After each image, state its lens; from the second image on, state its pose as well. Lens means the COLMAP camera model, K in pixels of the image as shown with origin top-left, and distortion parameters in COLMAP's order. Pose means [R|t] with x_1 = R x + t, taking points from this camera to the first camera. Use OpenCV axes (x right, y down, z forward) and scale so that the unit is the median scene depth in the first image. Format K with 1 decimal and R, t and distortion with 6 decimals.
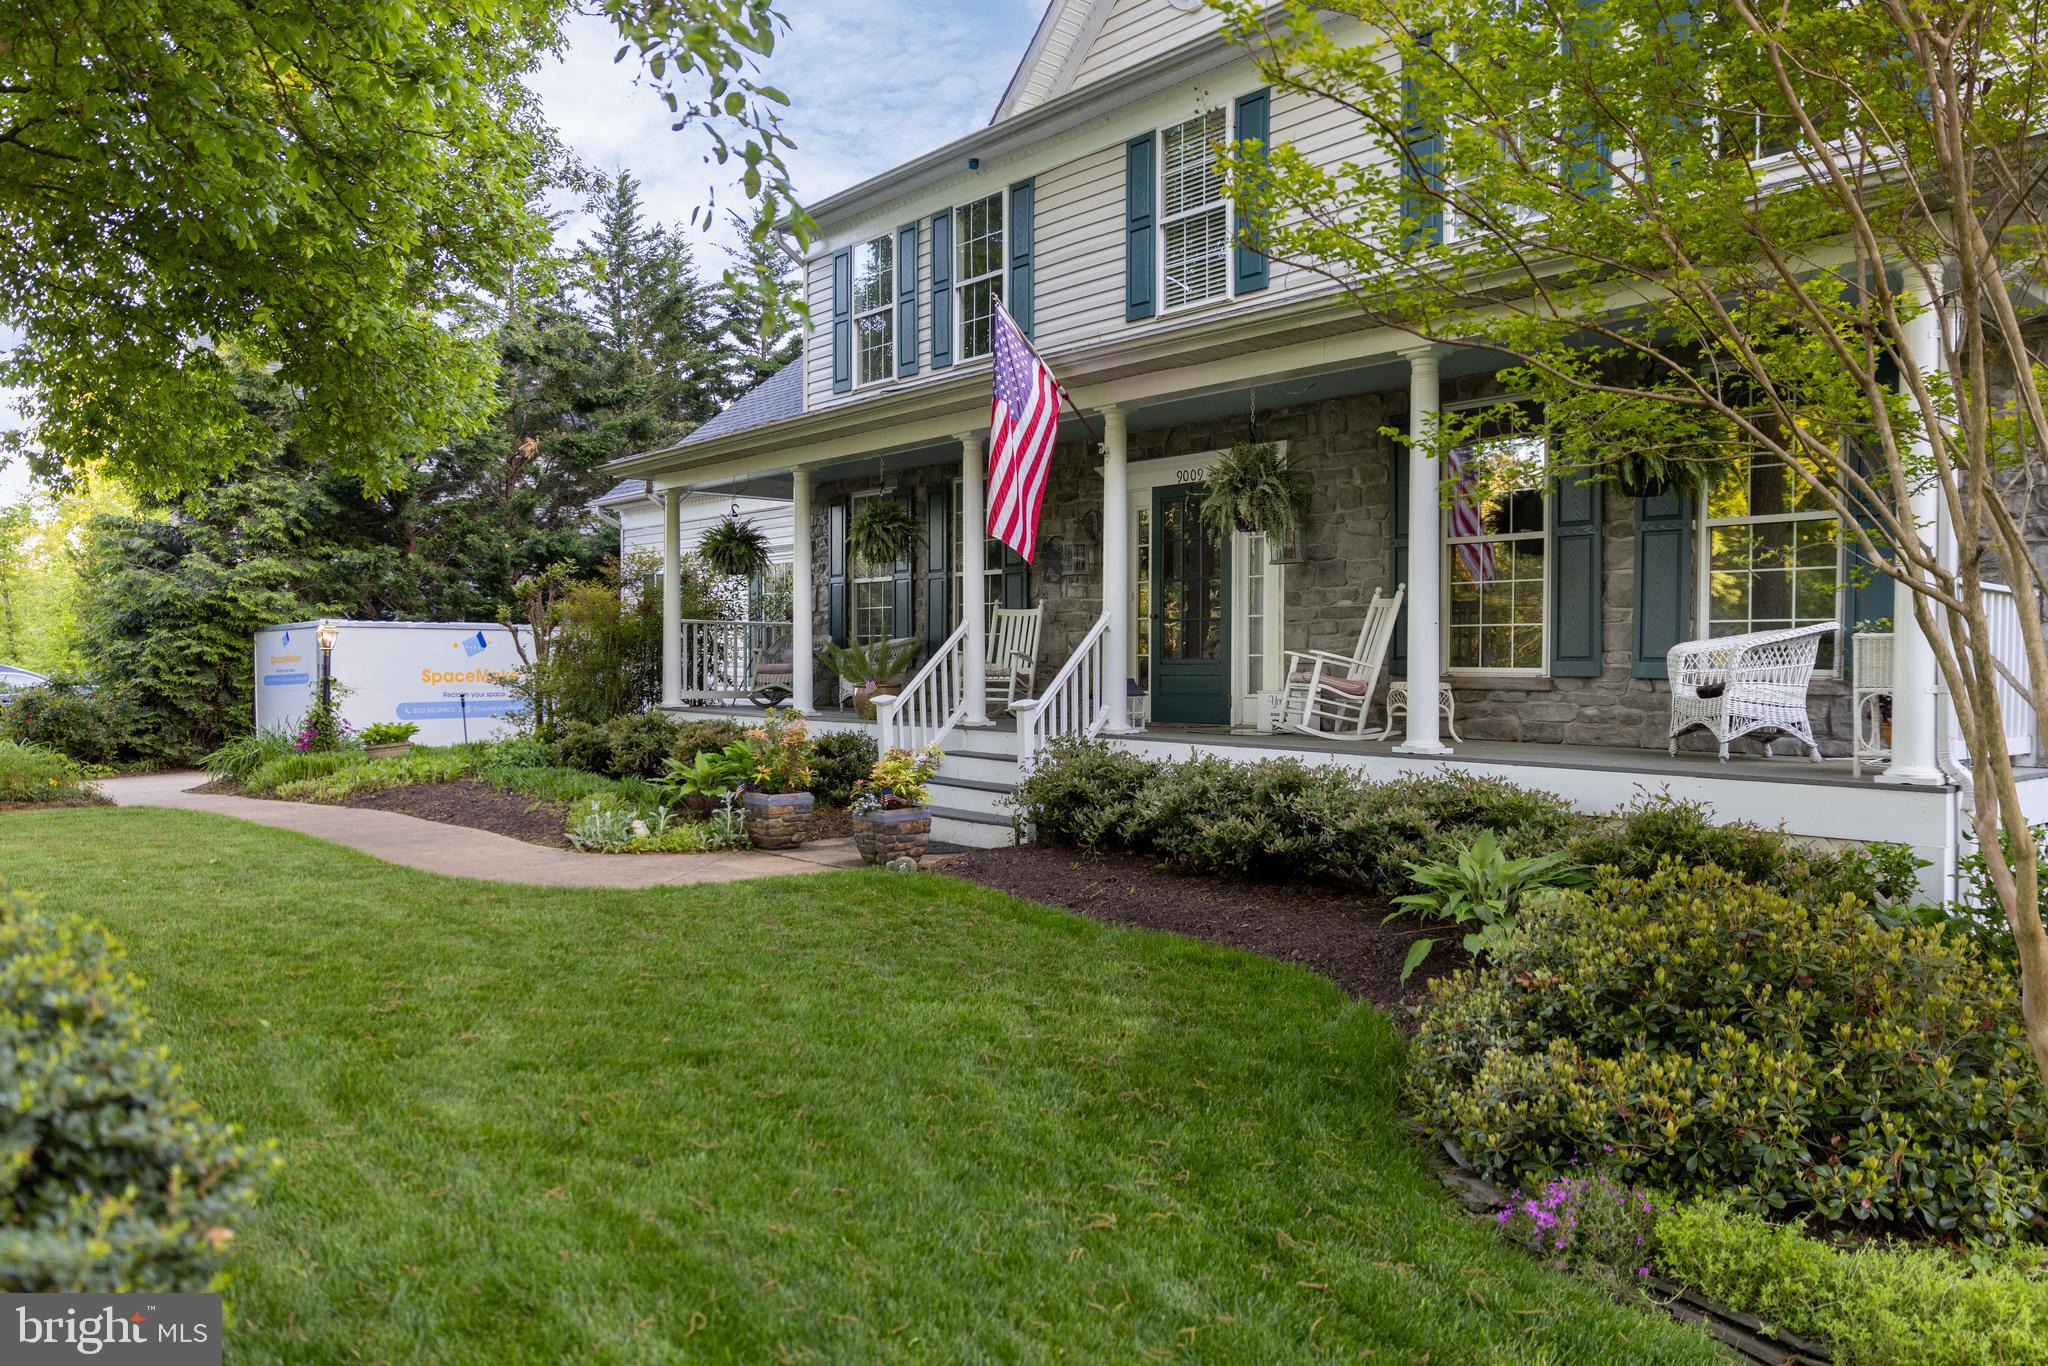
lens RADIAL K [[1508.4, 0, 1024.0], [0, 1508.4, 683.0], [0, 0, 1]] dist [-0.001112, 0.051450]
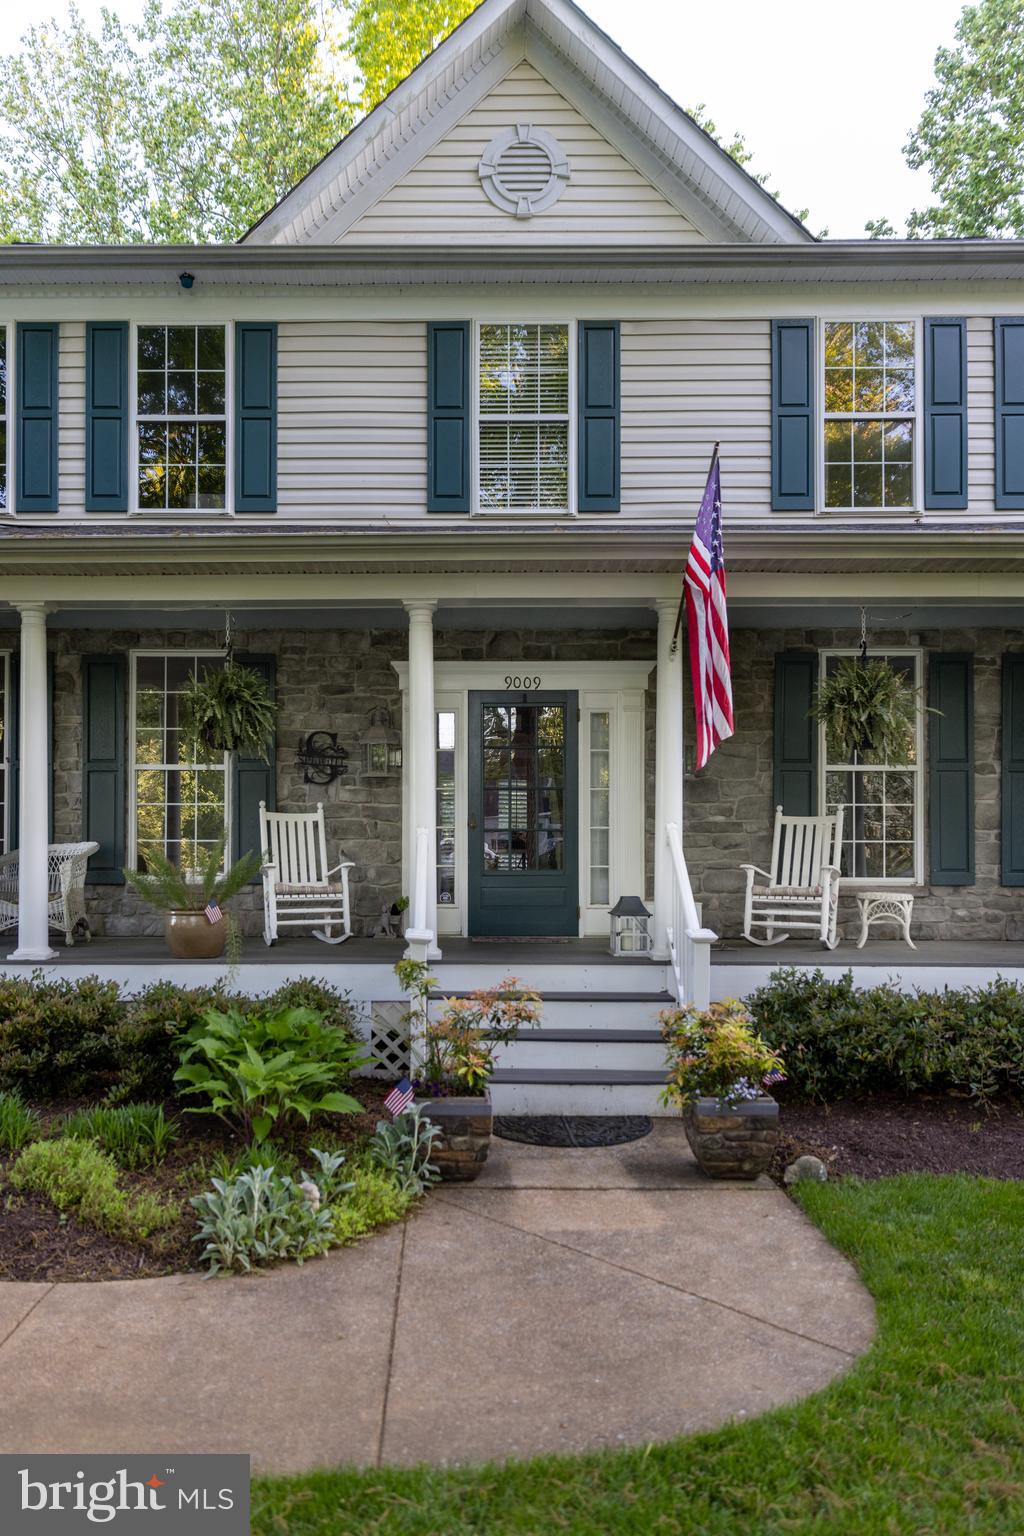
lens RADIAL K [[1131.3, 0, 511.8], [0, 1131.3, 807.7], [0, 0, 1]] dist [-0.001112, 0.051450]
pose [[0.631548, 0.033112, 0.774630, -0.434791], [0.022943, 0.997852, -0.061359, -0.013944], [-0.774998, 0.056524, 0.629431, 0.535346]]
